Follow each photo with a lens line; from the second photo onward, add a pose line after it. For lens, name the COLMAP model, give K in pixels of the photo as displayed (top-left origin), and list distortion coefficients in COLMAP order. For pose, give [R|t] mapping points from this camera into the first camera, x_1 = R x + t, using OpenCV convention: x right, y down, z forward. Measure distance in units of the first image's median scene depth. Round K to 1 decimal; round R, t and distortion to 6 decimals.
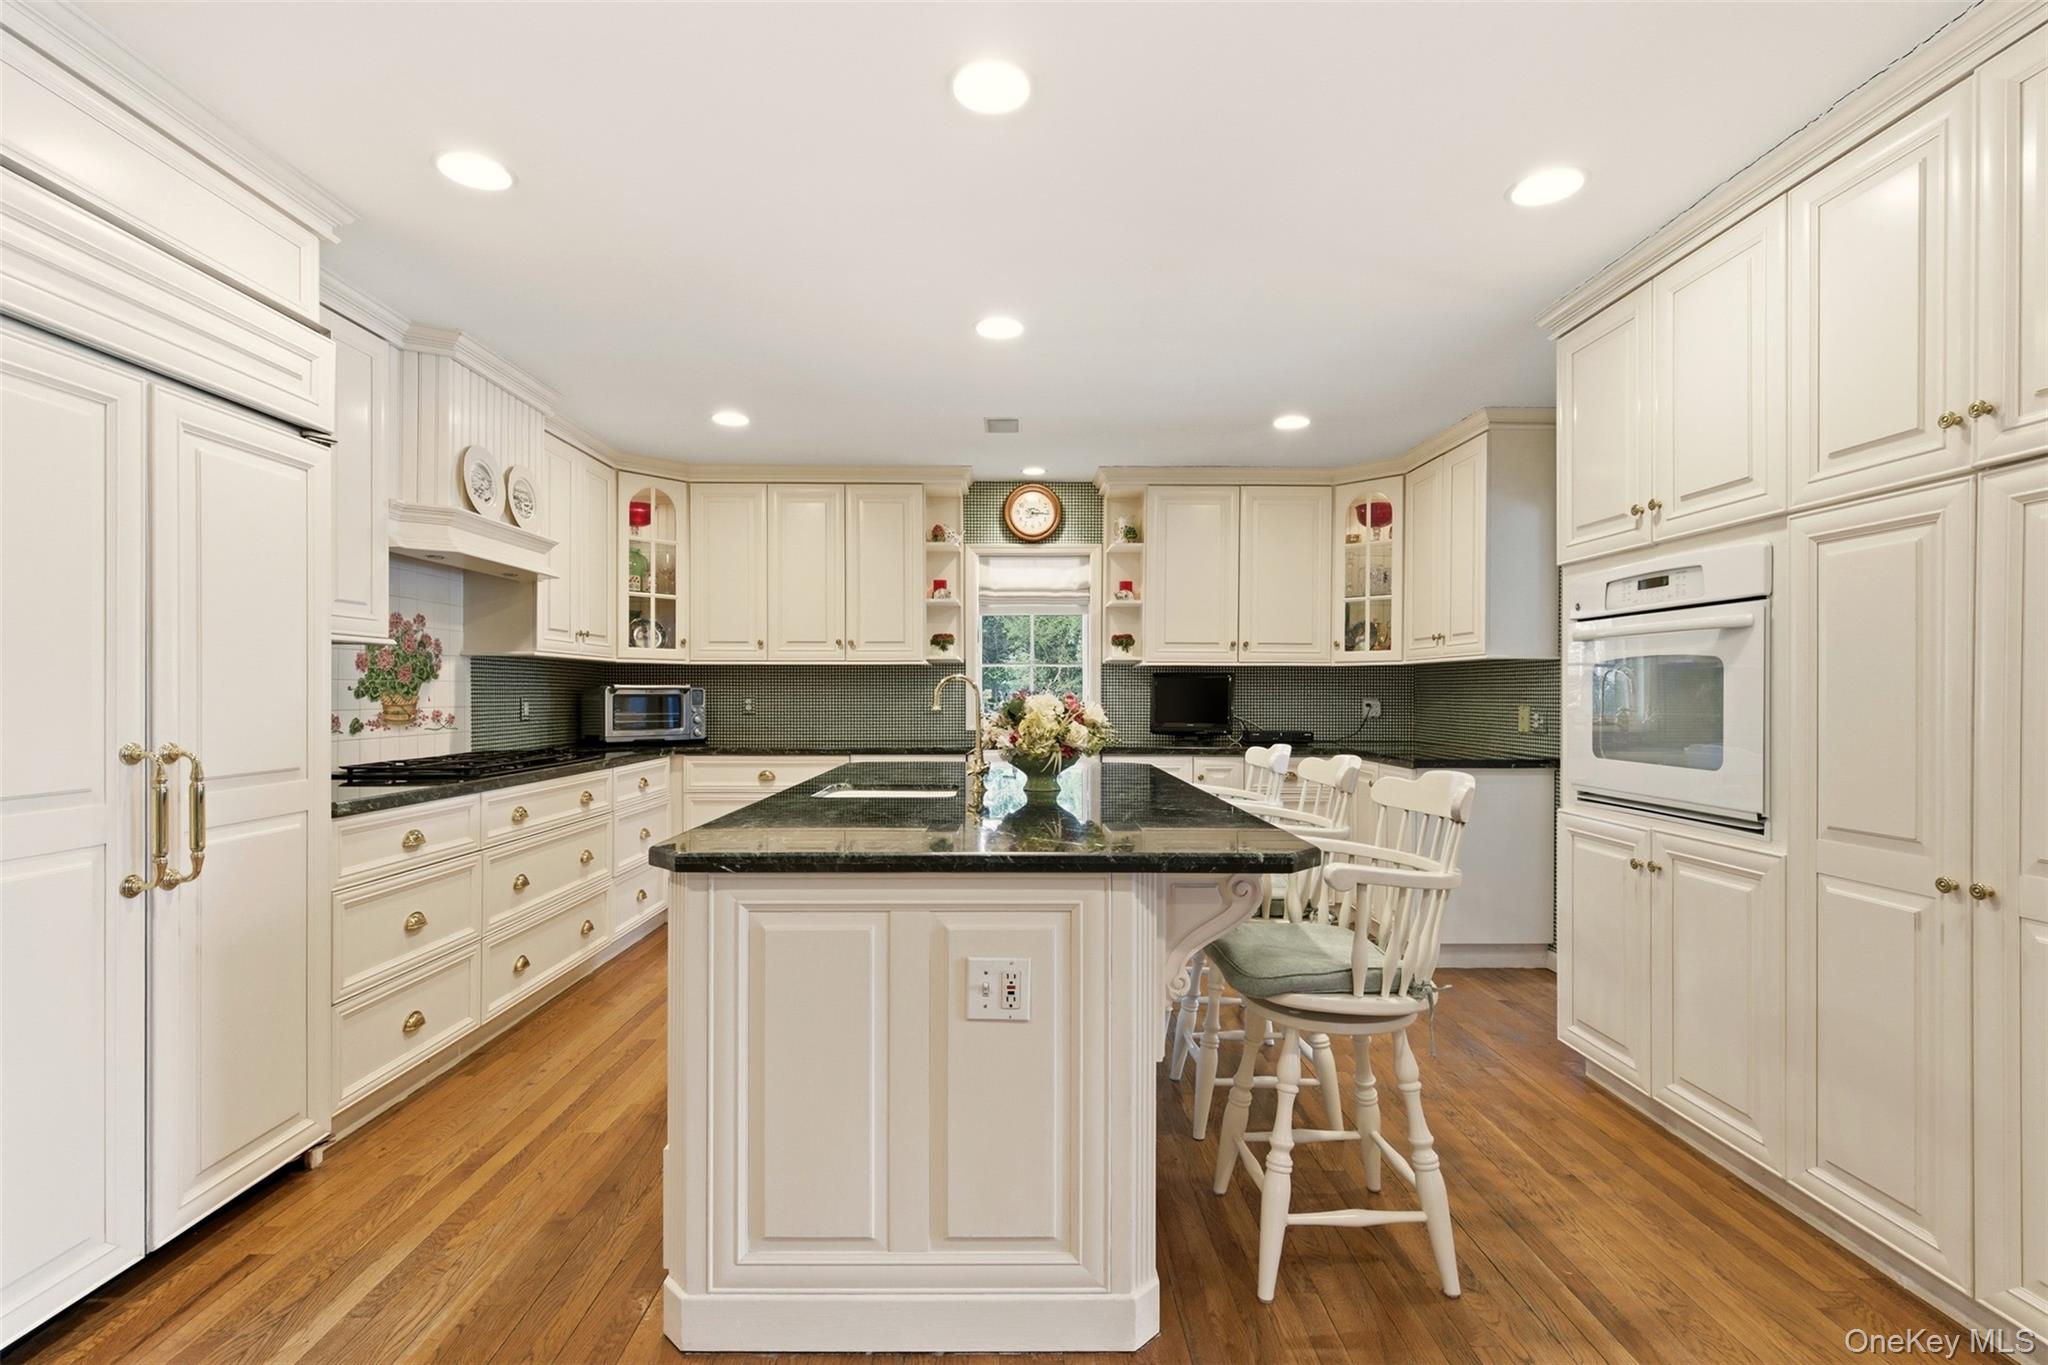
lens RADIAL K [[928.3, 0, 1006.4], [0, 928.3, 697.3], [0, 0, 1]] dist [0.001886, -0.000715]
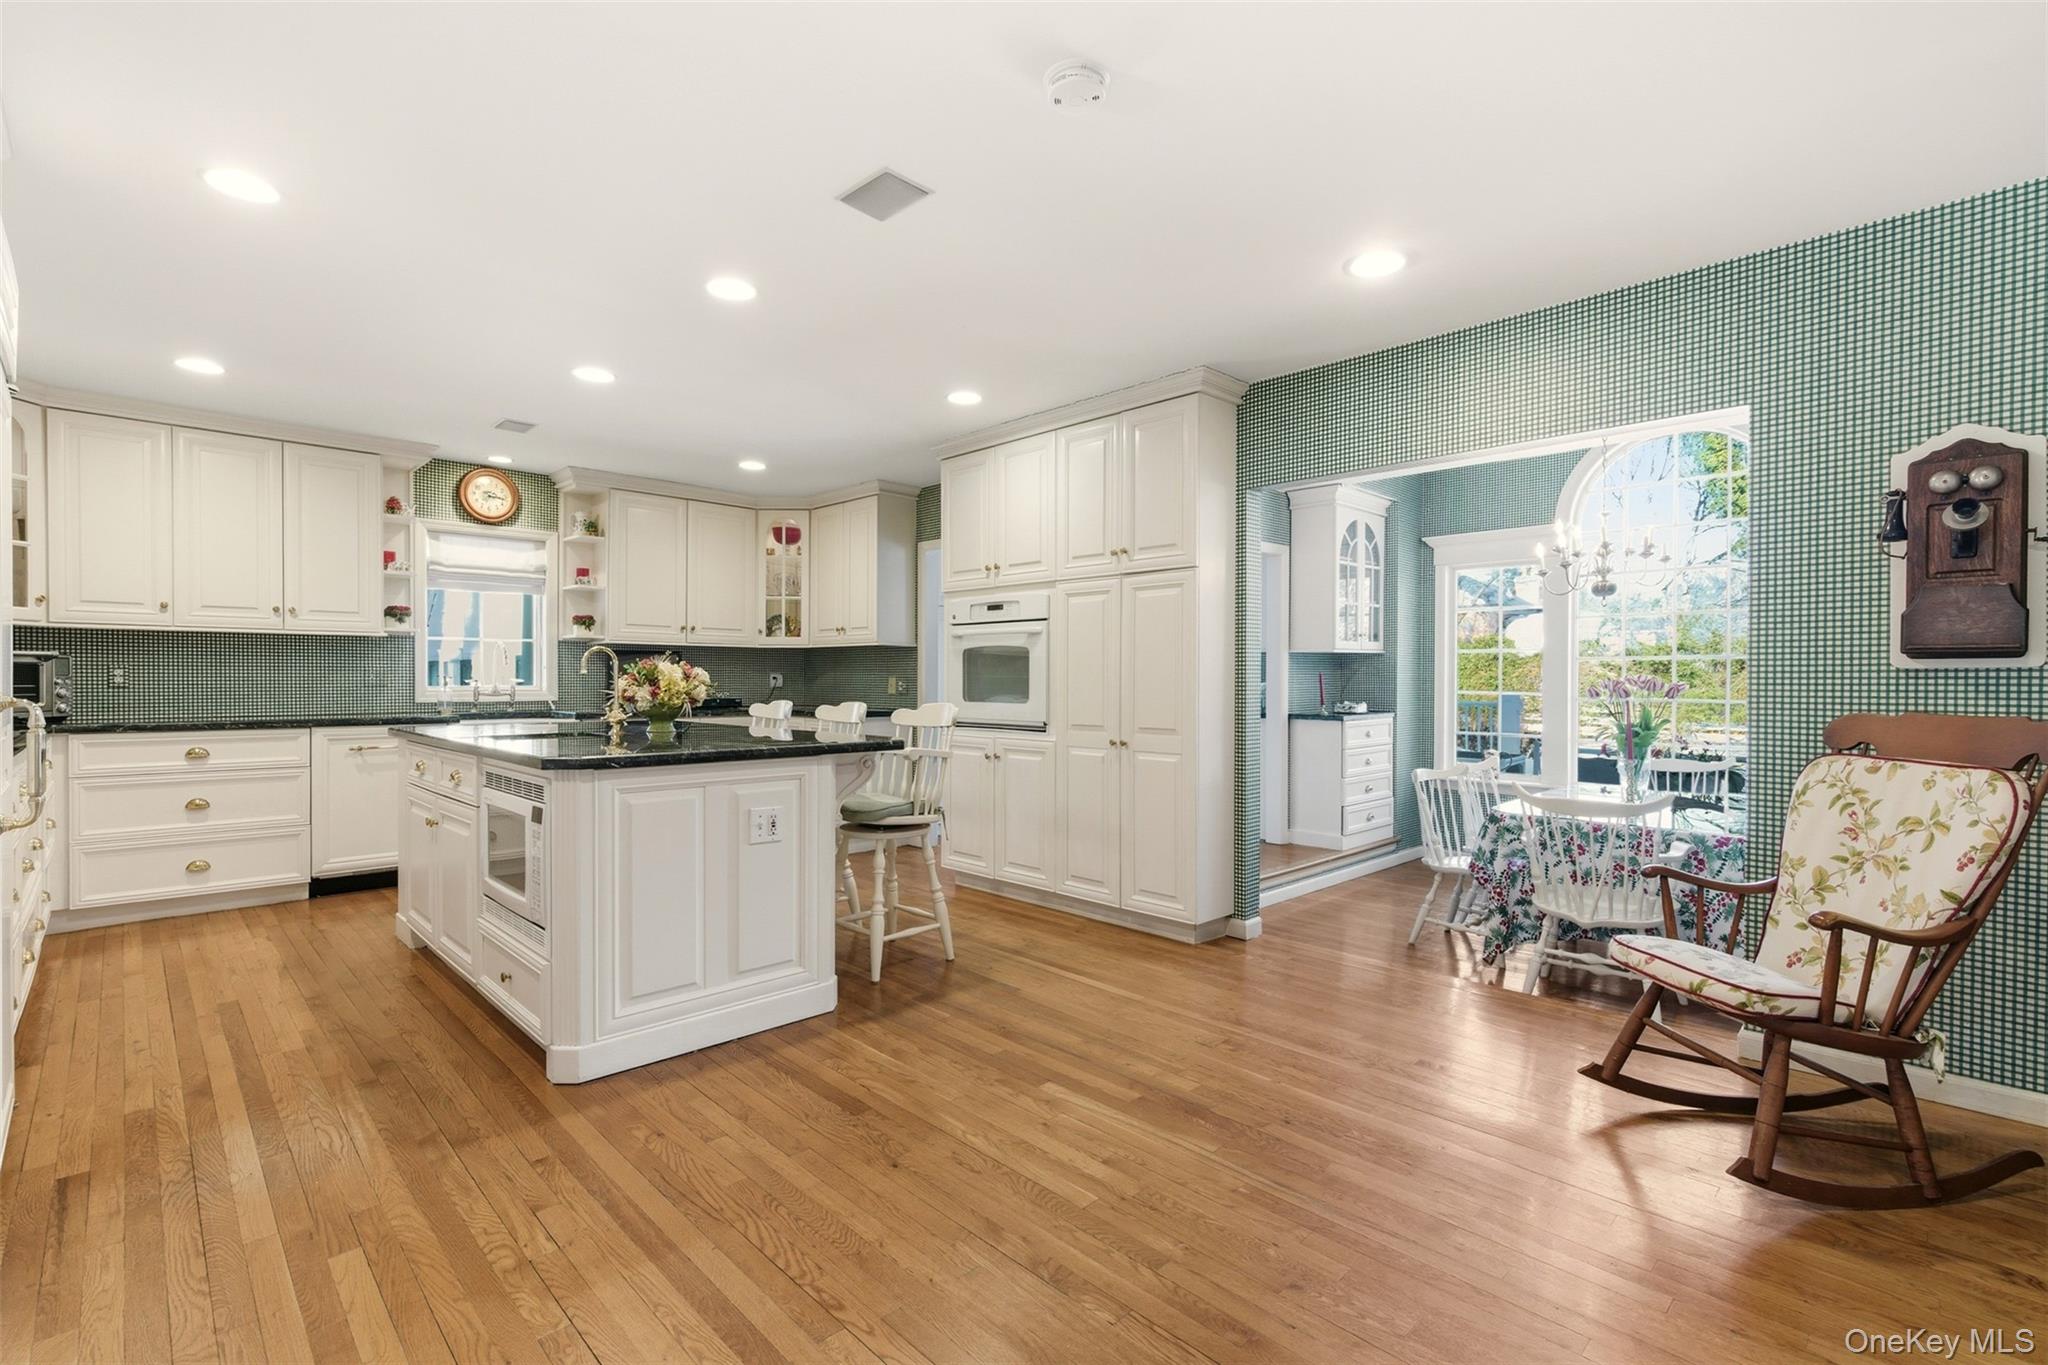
lens RADIAL K [[928.3, 0, 1020.1], [0, 928.3, 690.4], [0, 0, 1]] dist [0.001886, -0.000715]
pose [[0.718213, -0.007547, 0.695782, -0.363186], [0.000174, 0.999943, 0.010666, 0.016074], [-0.695823, -0.007540, 0.718174, -0.246199]]
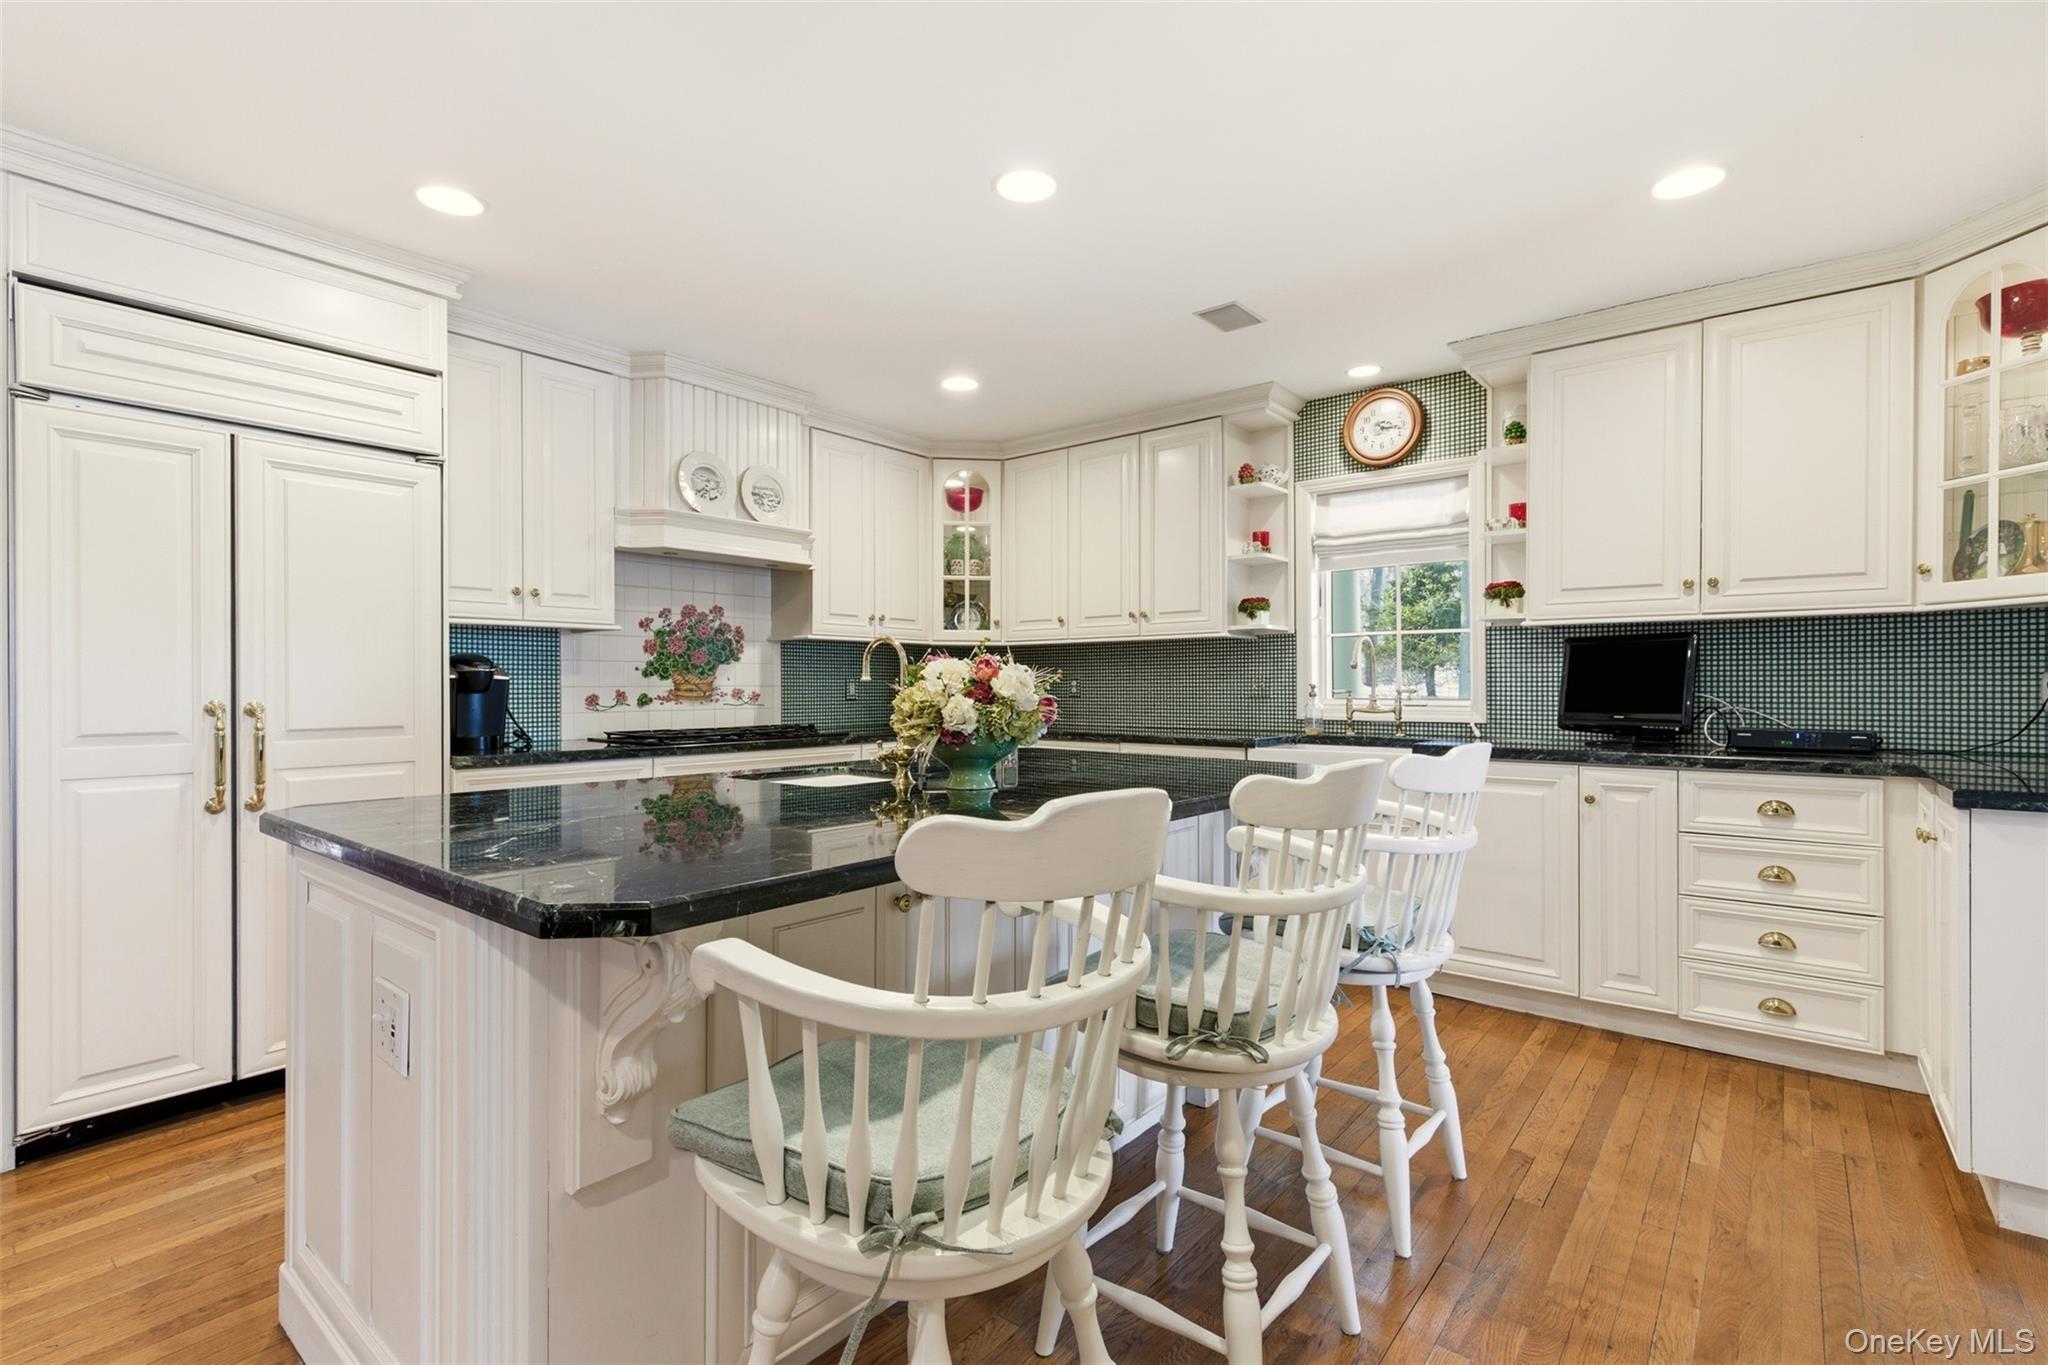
lens RADIAL K [[928.3, 0, 1016.3], [0, 928.3, 687.2], [0, 0, 1]] dist [0.001886, -0.000715]
pose [[0.767156, -0.002031, -0.641458, 0.369202], [0.000059, 0.999995, -0.003096, 0.015012], [0.641461, 0.002337, 0.767152, 0.315927]]
